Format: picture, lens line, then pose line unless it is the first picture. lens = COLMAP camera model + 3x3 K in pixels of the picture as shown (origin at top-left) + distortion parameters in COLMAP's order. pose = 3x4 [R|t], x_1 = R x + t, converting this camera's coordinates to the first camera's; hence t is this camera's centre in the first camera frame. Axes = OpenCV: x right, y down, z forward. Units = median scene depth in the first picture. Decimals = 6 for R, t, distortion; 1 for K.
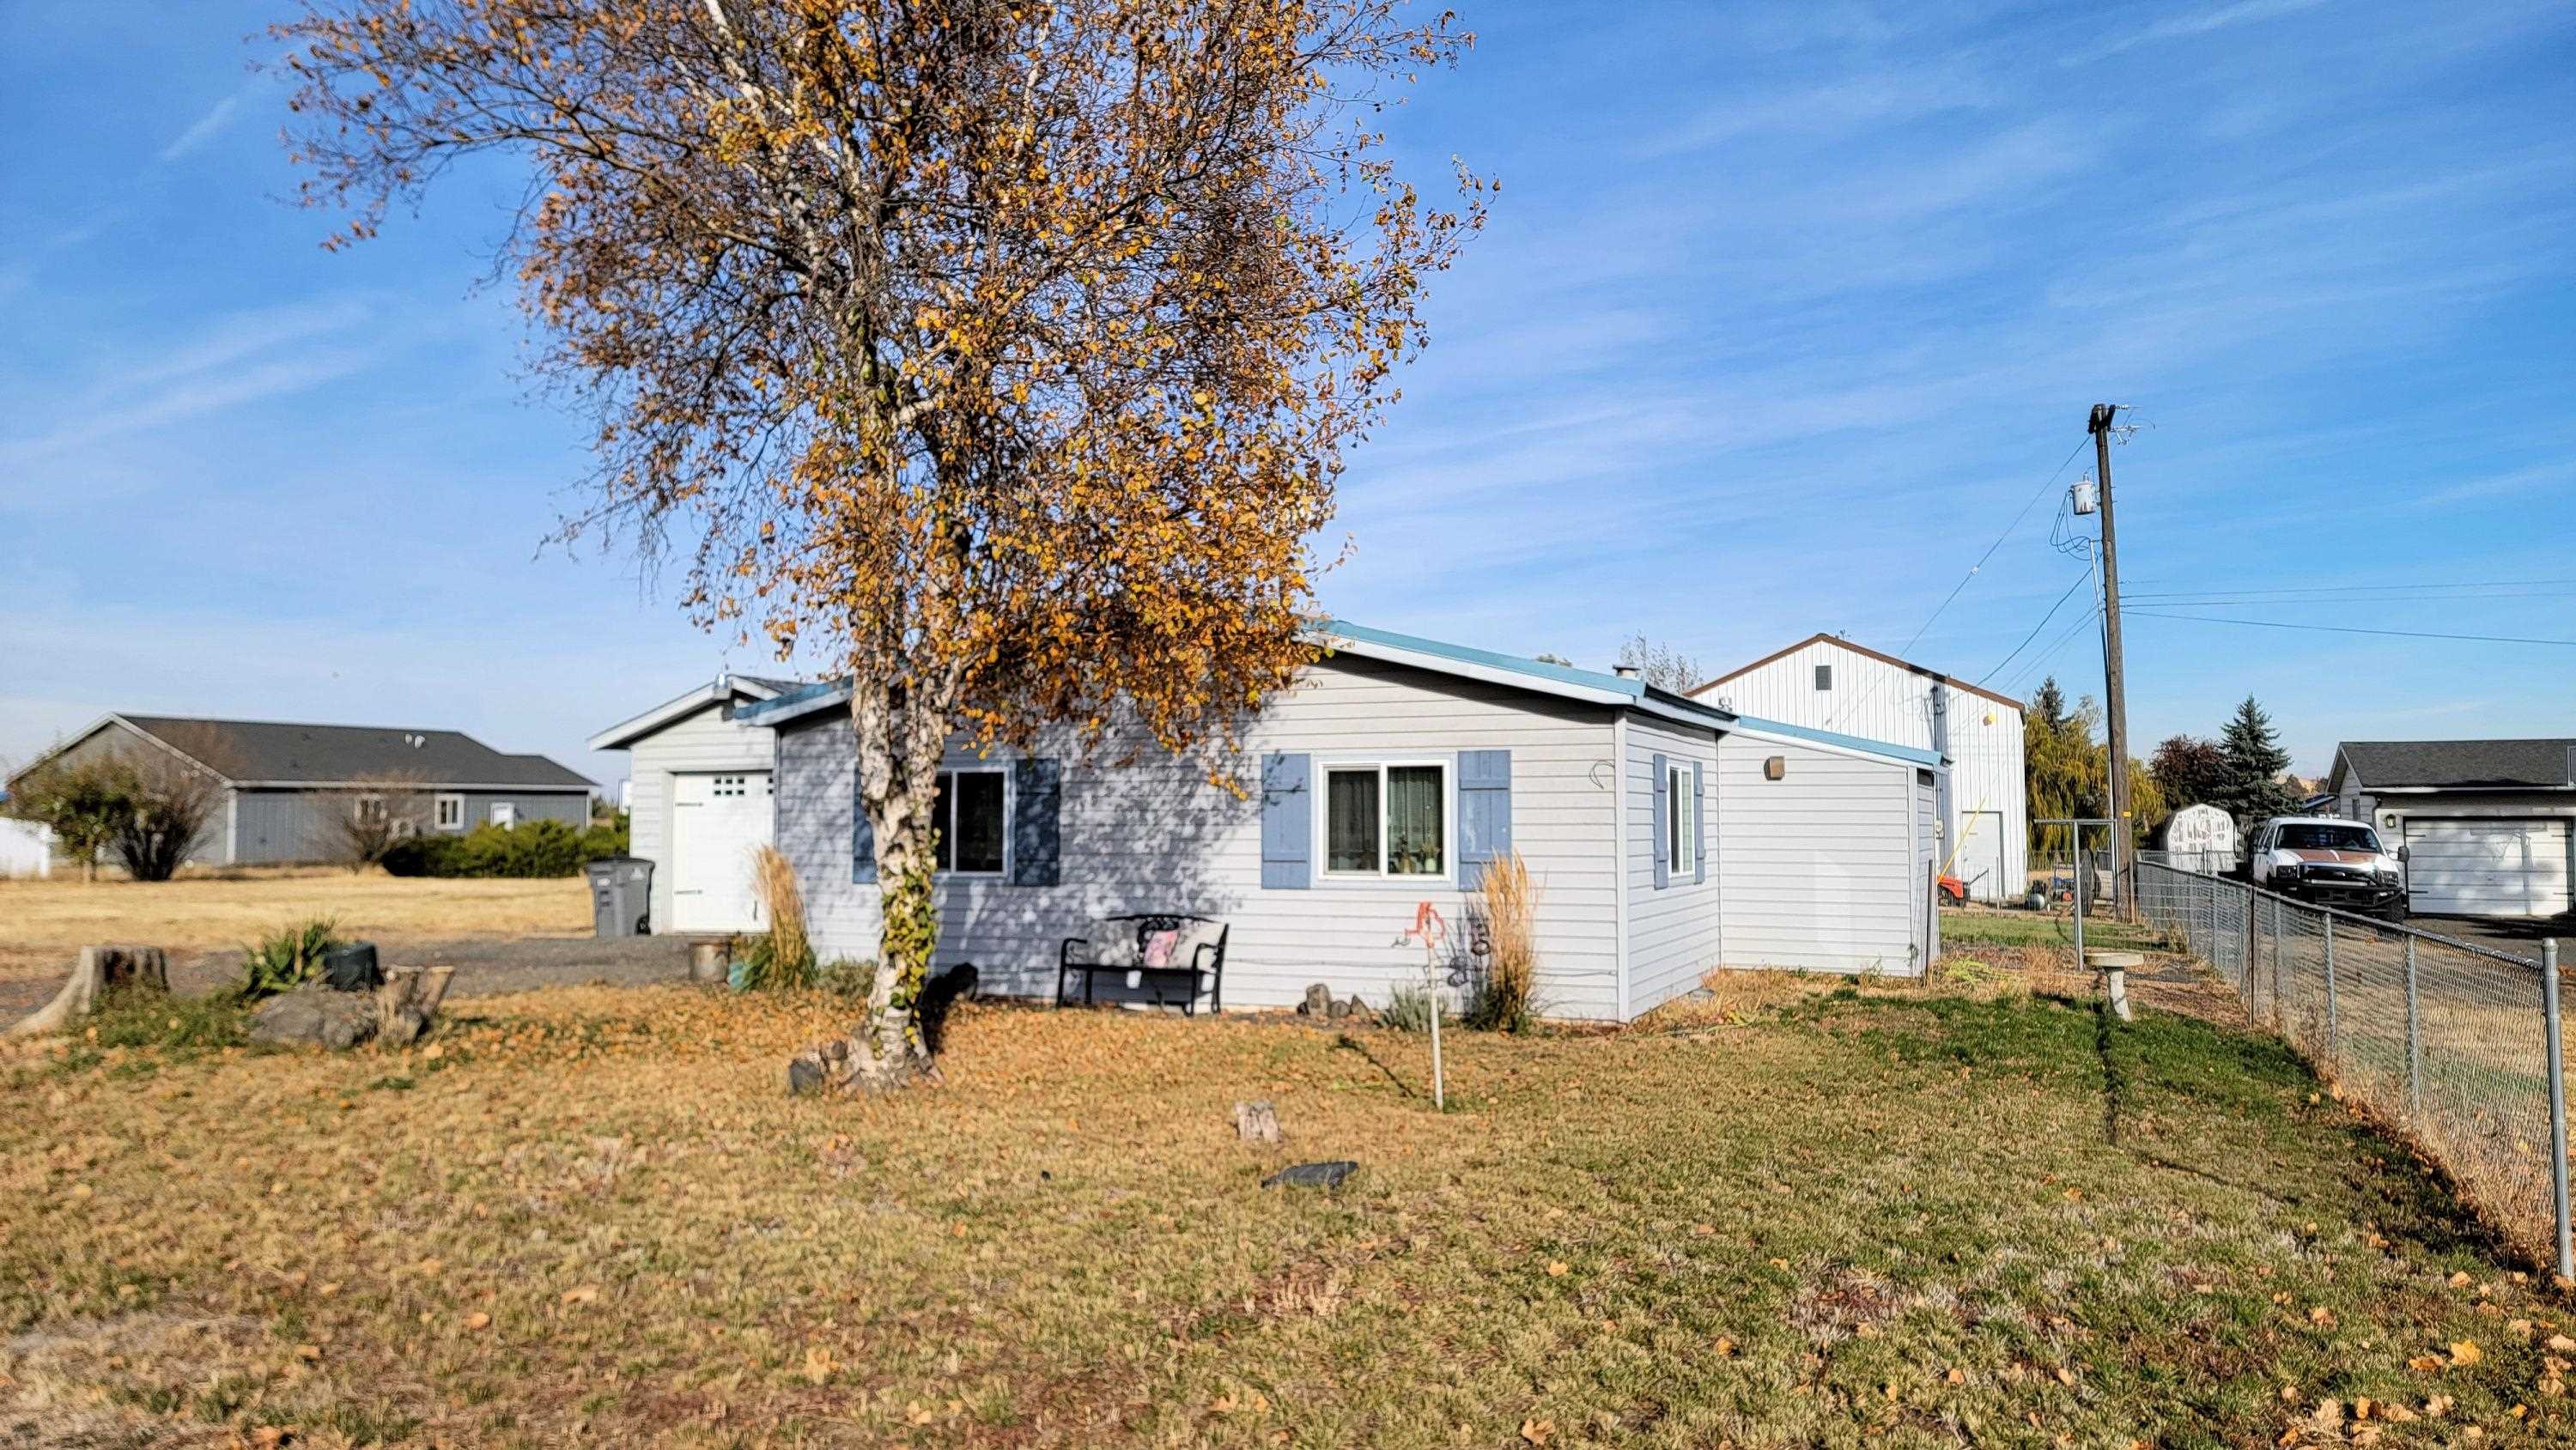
lens RADIAL K [[1824.7, 0, 1302.3], [0, 1824.7, 722.6], [0, 0, 1]] dist [0.033492, -0.008086]
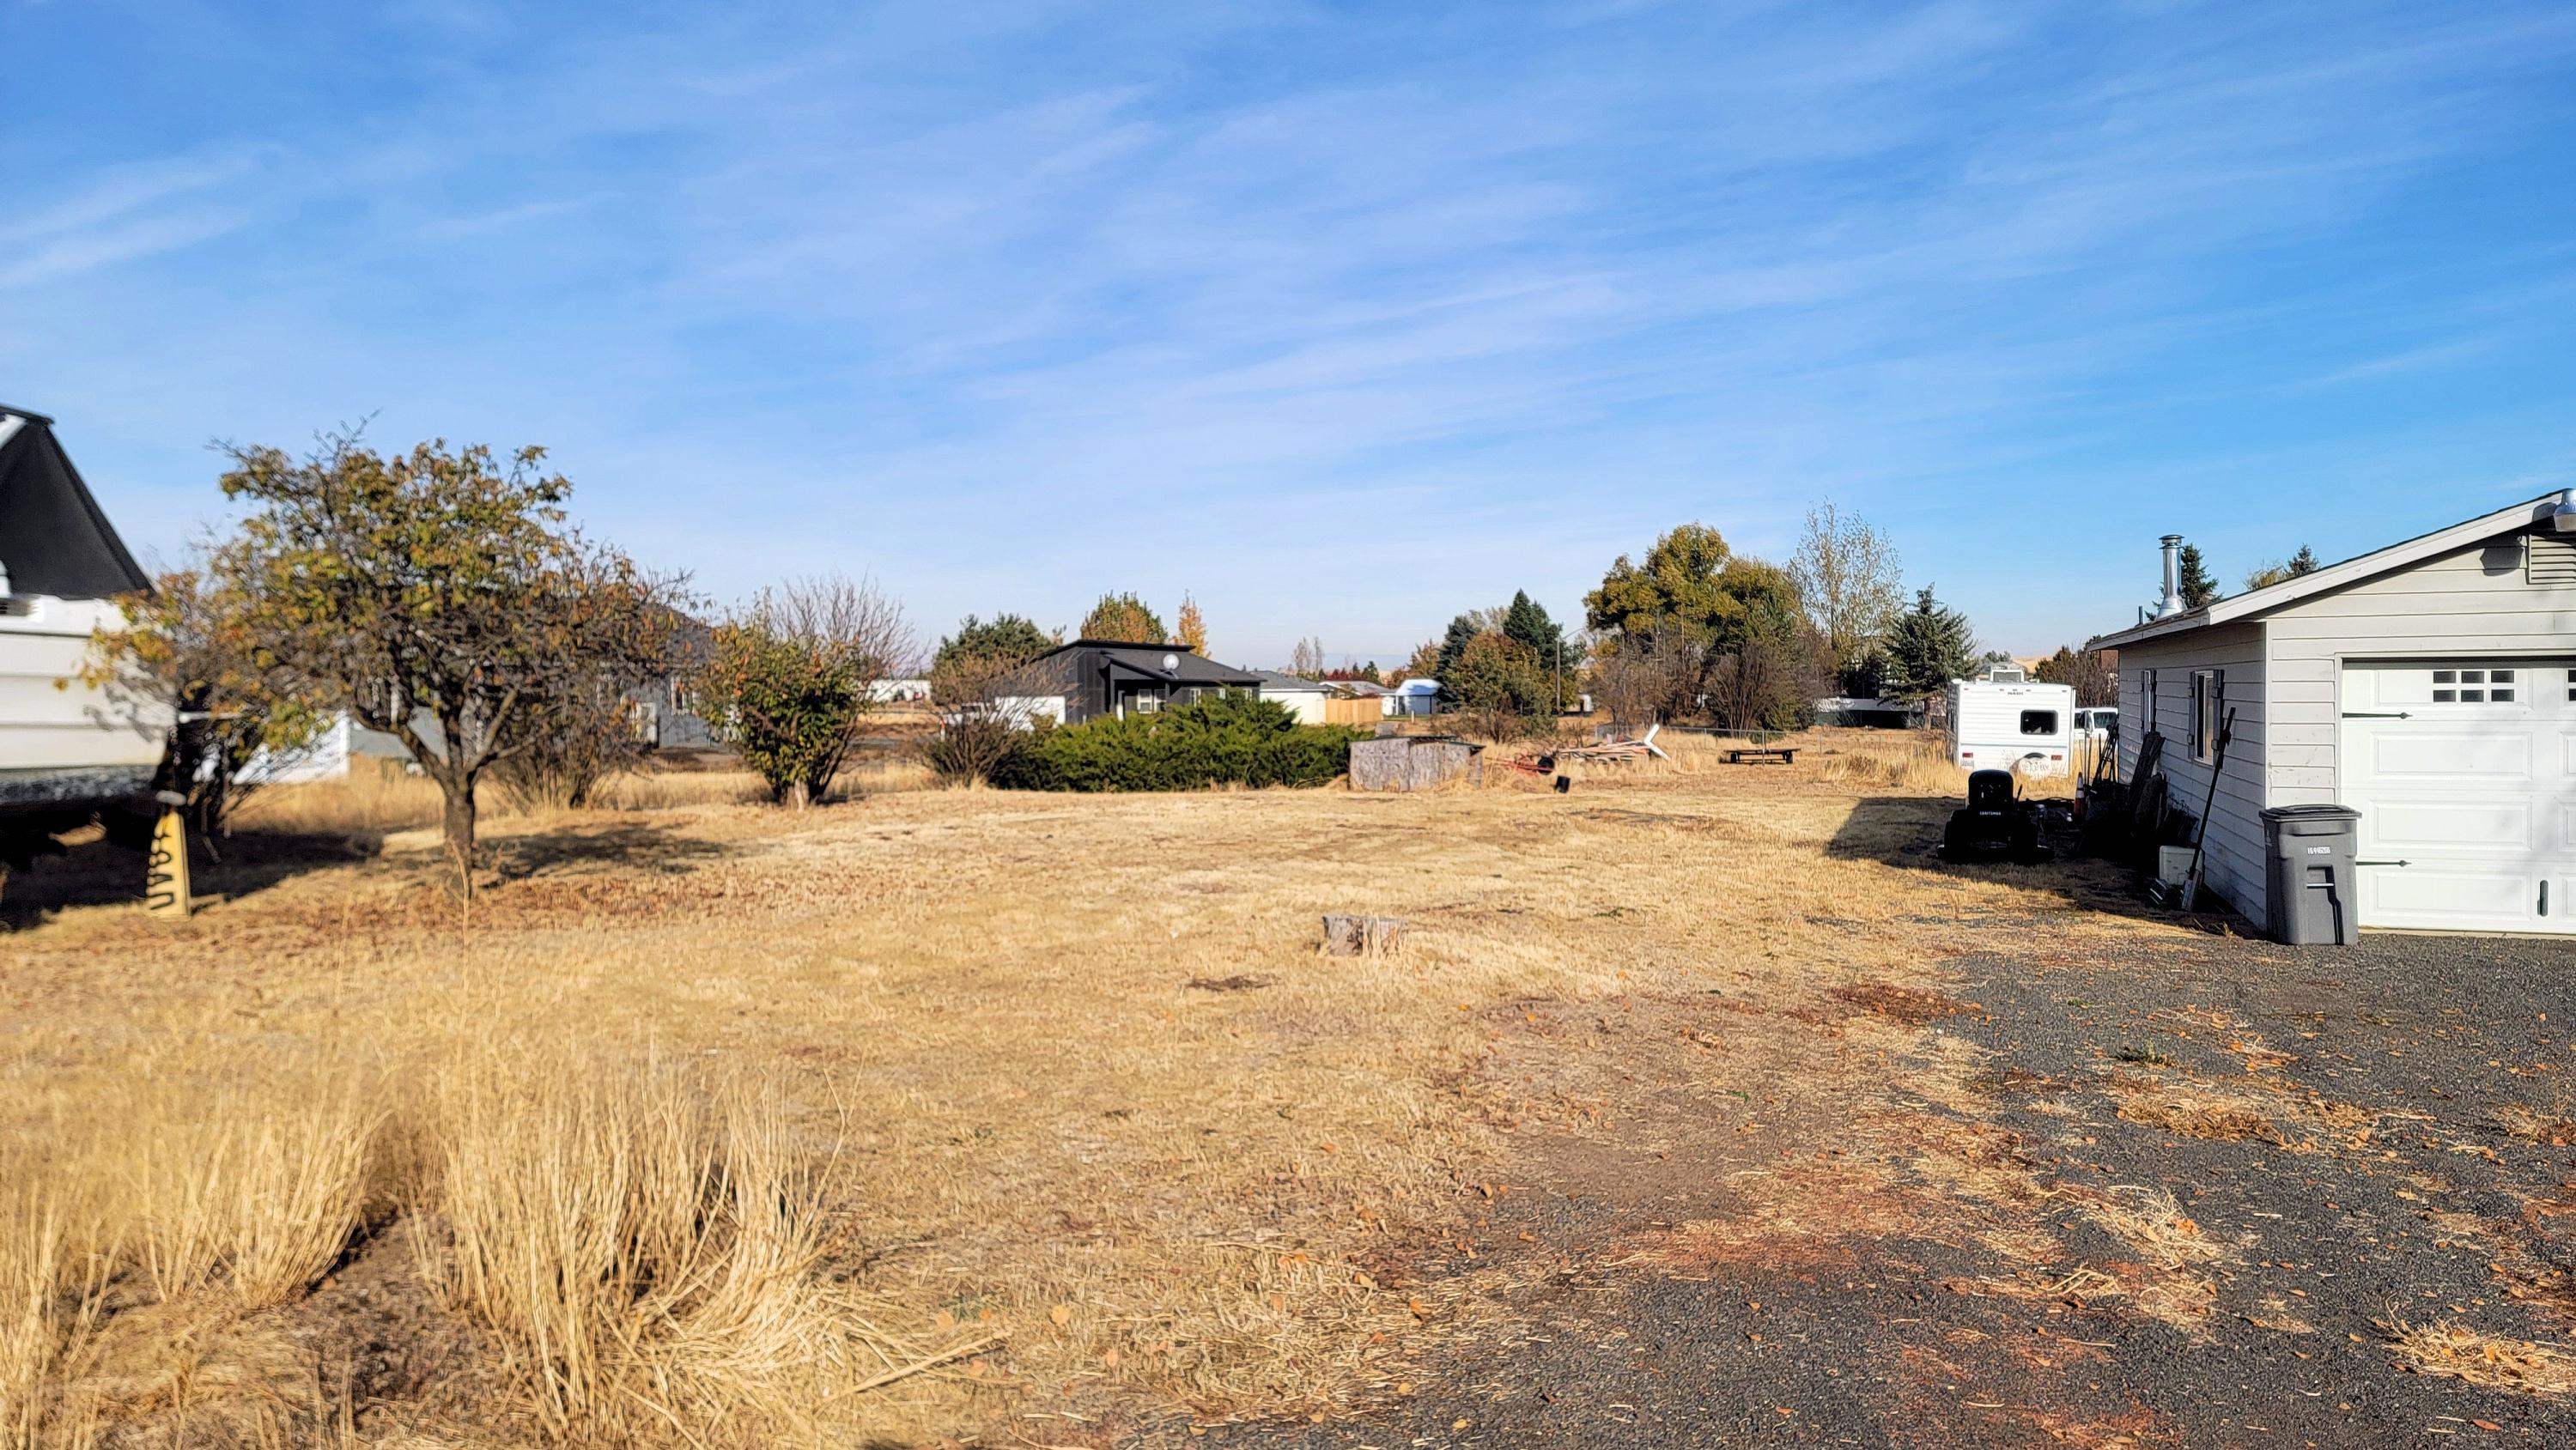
lens RADIAL K [[1824.7, 0, 1308.8], [0, 1824.7, 721.4], [0, 0, 1]] dist [0.033492, -0.008086]
pose [[0.998975, -0.002449, 0.045189, -1.040789], [-0.000567, 0.997778, 0.066625, 0.010393], [-0.045252, -0.066582, 0.996754, 0.619933]]
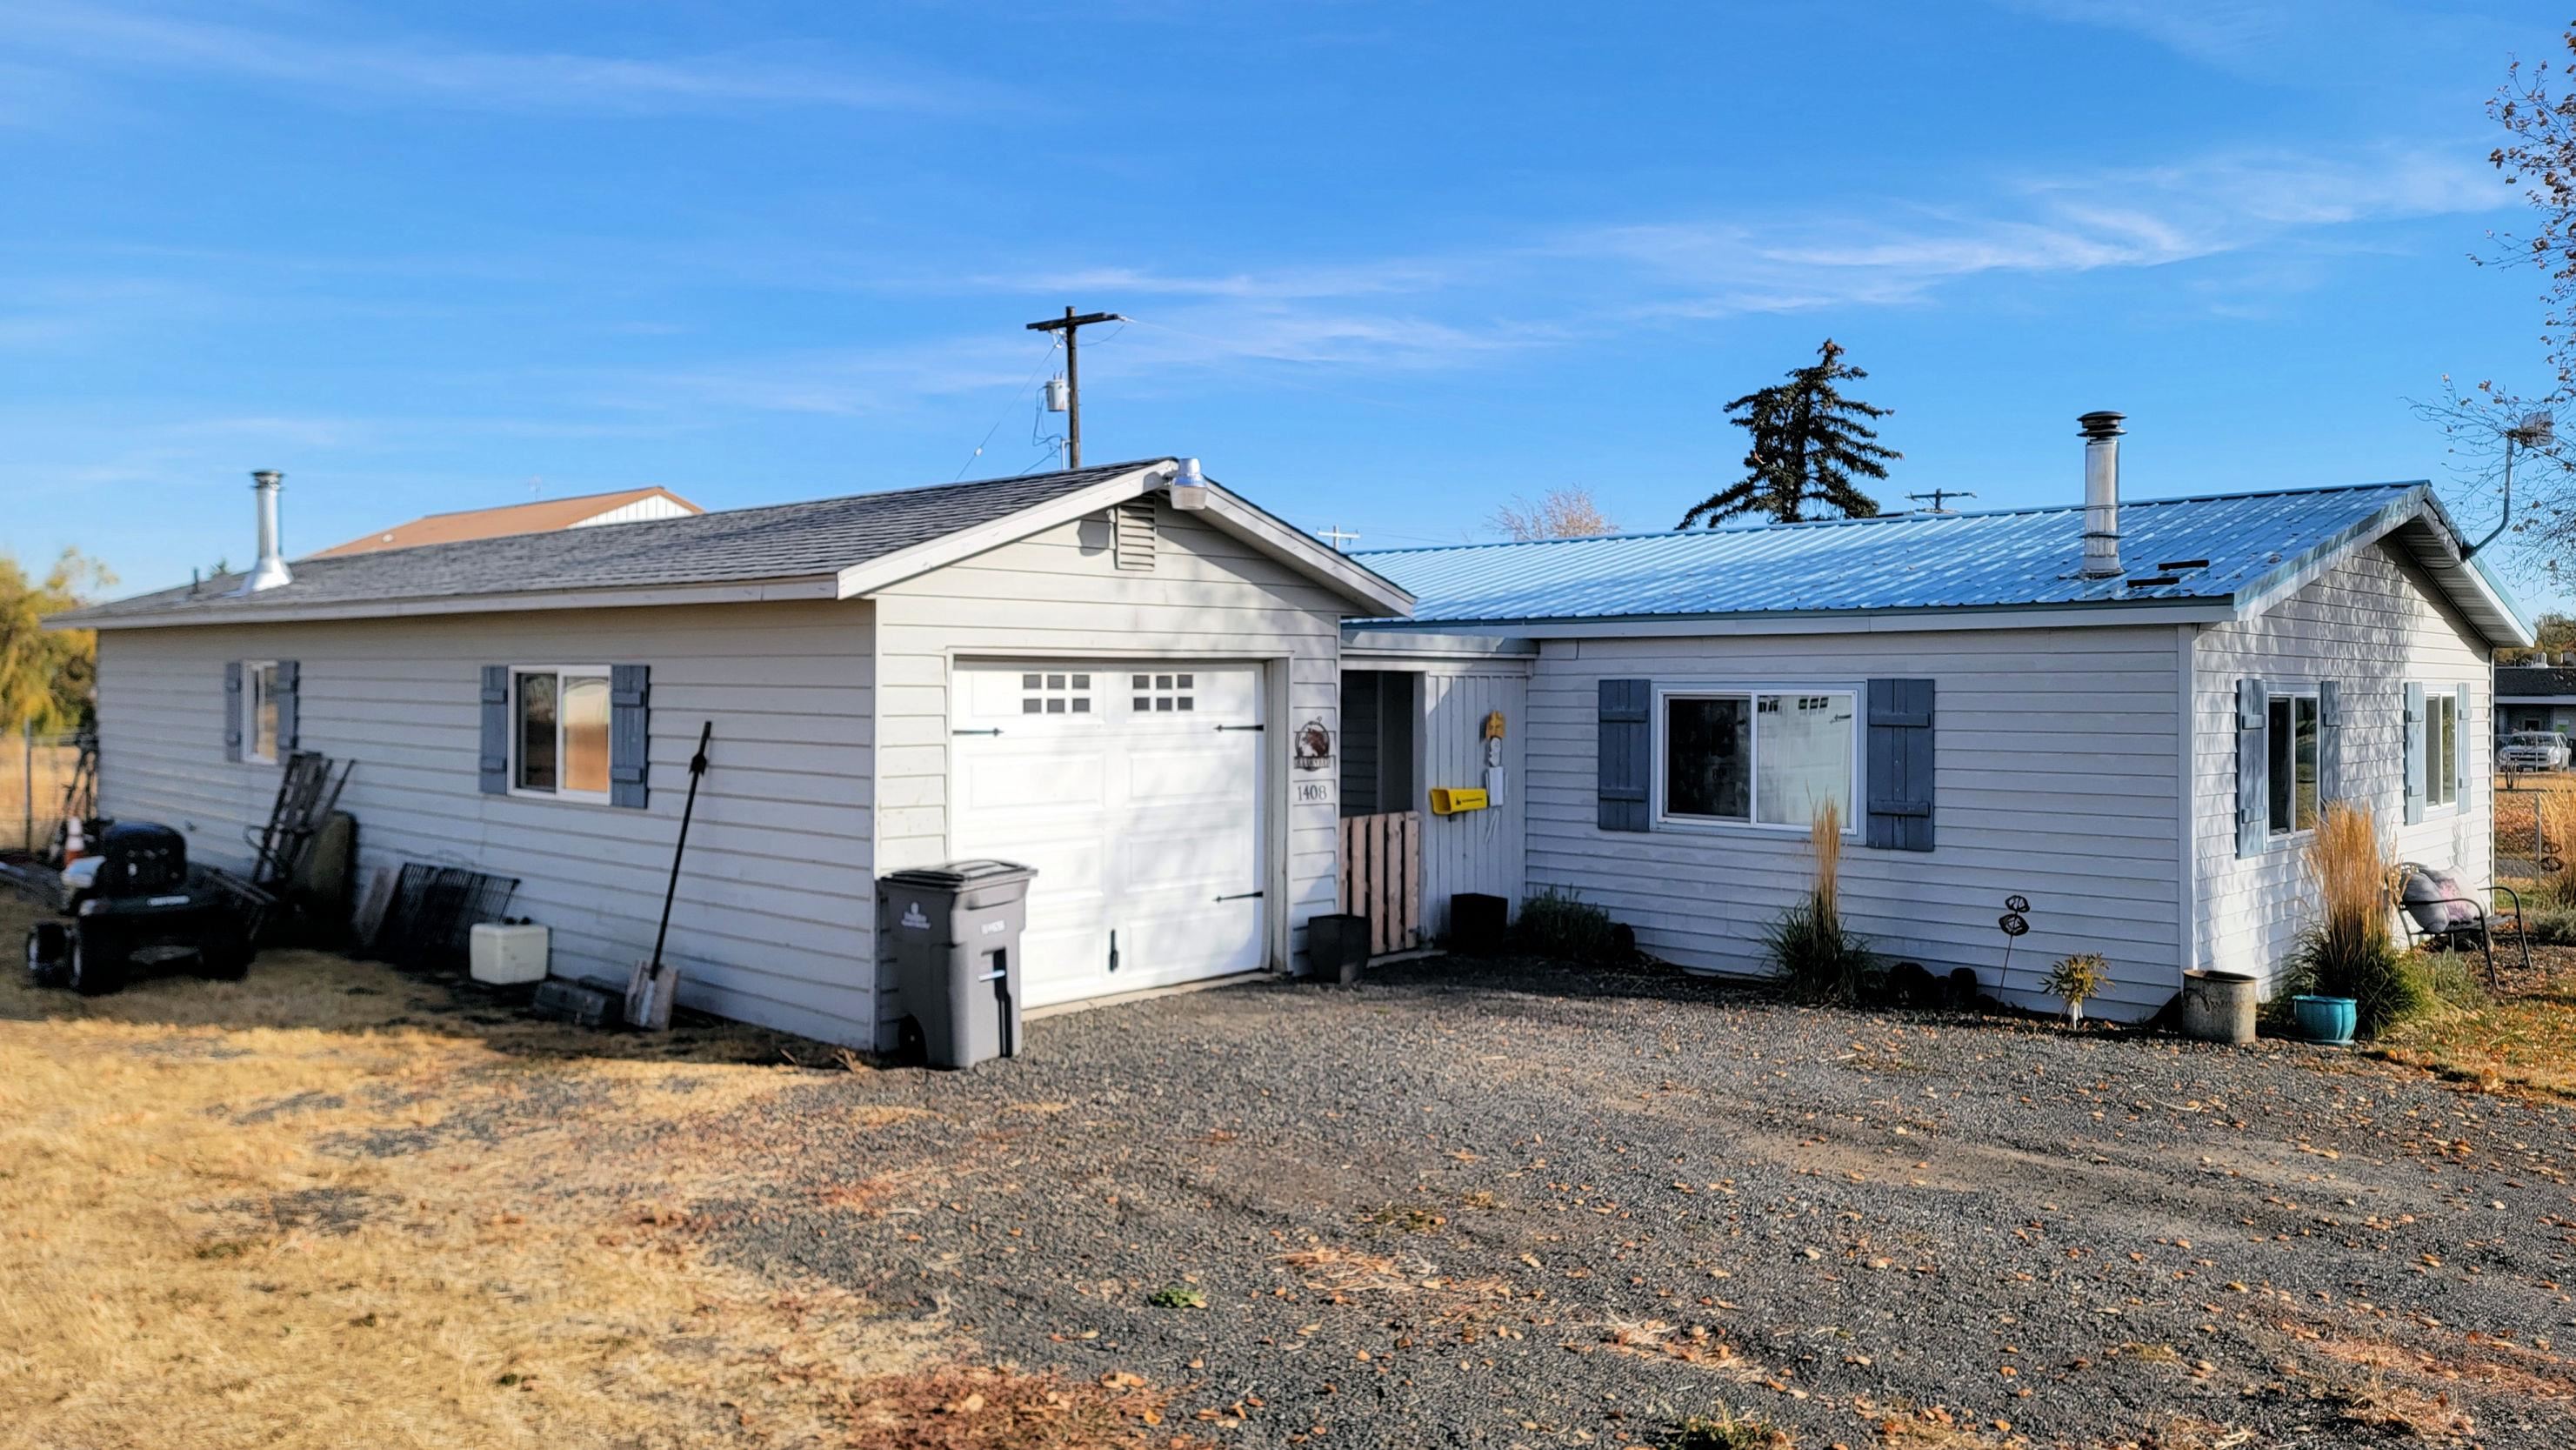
lens RADIAL K [[1825.0, 0, 1296.0], [0, 1825.0, 700.5], [0, 0, 1]] dist [0.033492, -0.008086]
pose [[0.344865, -0.002446, 0.938649, -1.060285], [-0.053430, 0.998324, 0.022232, 0.034070], [-0.937131, -0.057820, 0.344156, 1.143479]]
